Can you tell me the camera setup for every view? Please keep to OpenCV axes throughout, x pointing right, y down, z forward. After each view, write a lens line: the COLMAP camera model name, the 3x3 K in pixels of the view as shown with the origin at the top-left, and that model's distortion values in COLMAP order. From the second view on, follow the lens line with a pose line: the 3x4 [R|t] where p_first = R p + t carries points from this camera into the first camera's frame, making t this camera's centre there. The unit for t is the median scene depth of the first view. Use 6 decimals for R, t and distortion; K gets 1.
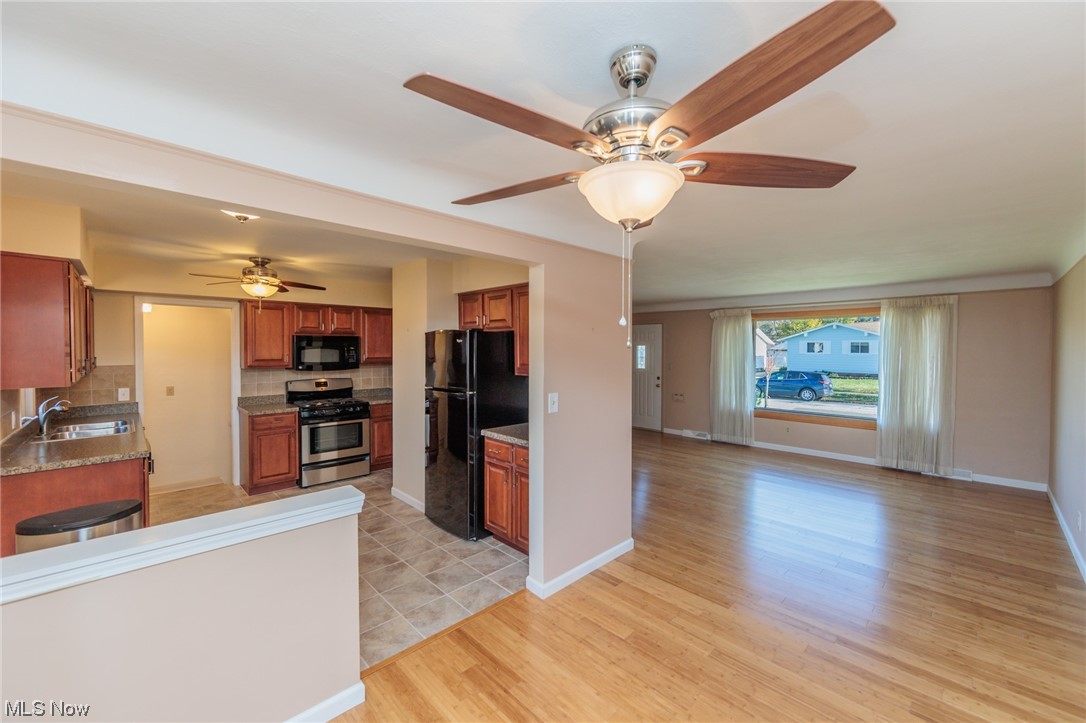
lens RADIAL K [[424.9, 0, 546.3], [0, 424.9, 354.7], [0, 0, 1]] dist [-0.005283, 0.000454]
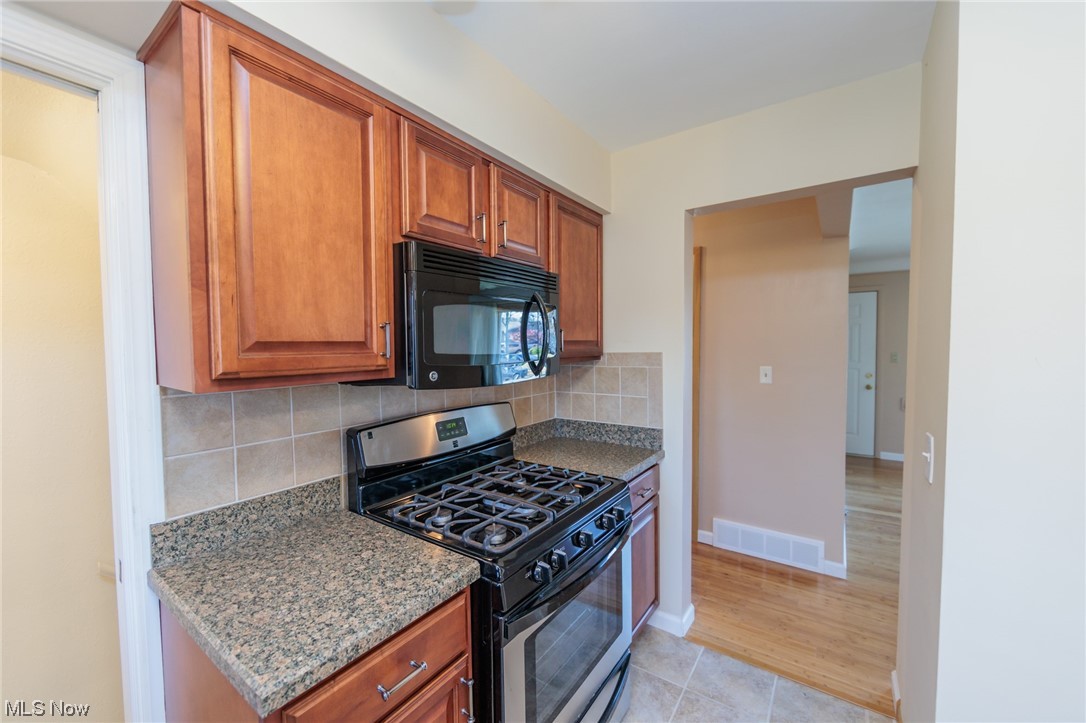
lens RADIAL K [[424.9, 0, 544.9], [0, 424.9, 361.7], [0, 0, 1]] dist [-0.005283, 0.000454]
pose [[0.984161, -0.020092, 0.176136, -0.588442], [0.016222, 0.999595, 0.023382, 0.017940], [-0.176535, -0.020155, 0.984088, 0.784870]]
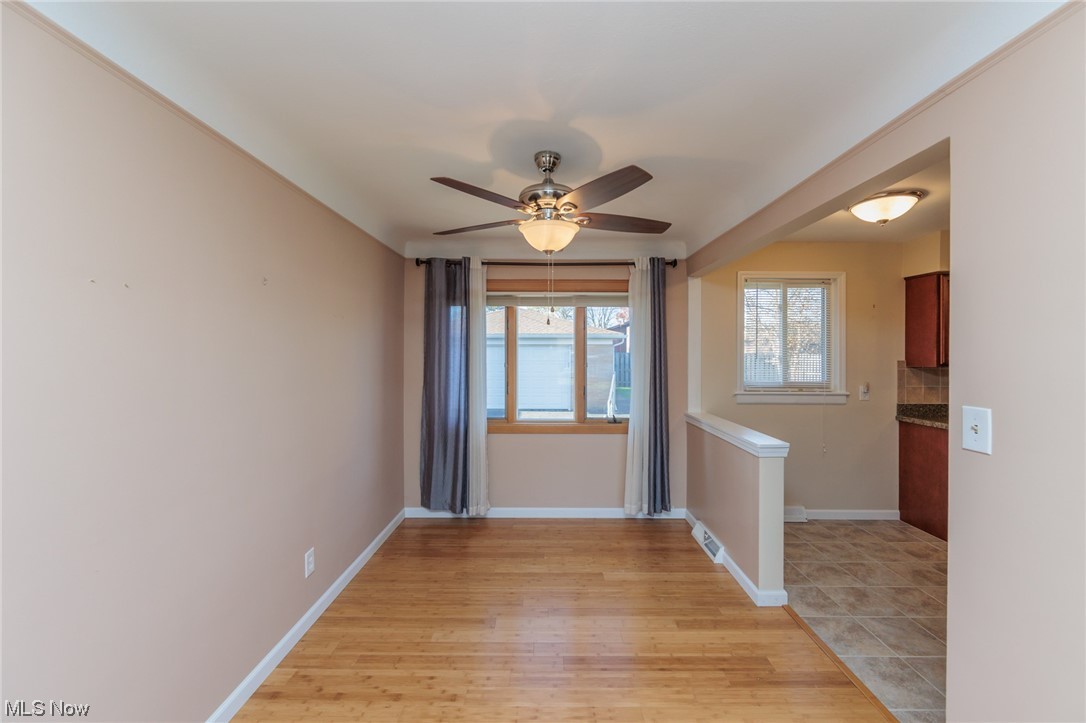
lens RADIAL K [[424.9, 0, 546.0], [0, 424.9, 354.7], [0, 0, 1]] dist [-0.005283, 0.000454]
pose [[-0.700093, -0.006143, -0.714025, 0.371306], [-0.019797, 0.999746, 0.010810, 0.025888], [0.713777, 0.021704, -0.700037, 0.570168]]
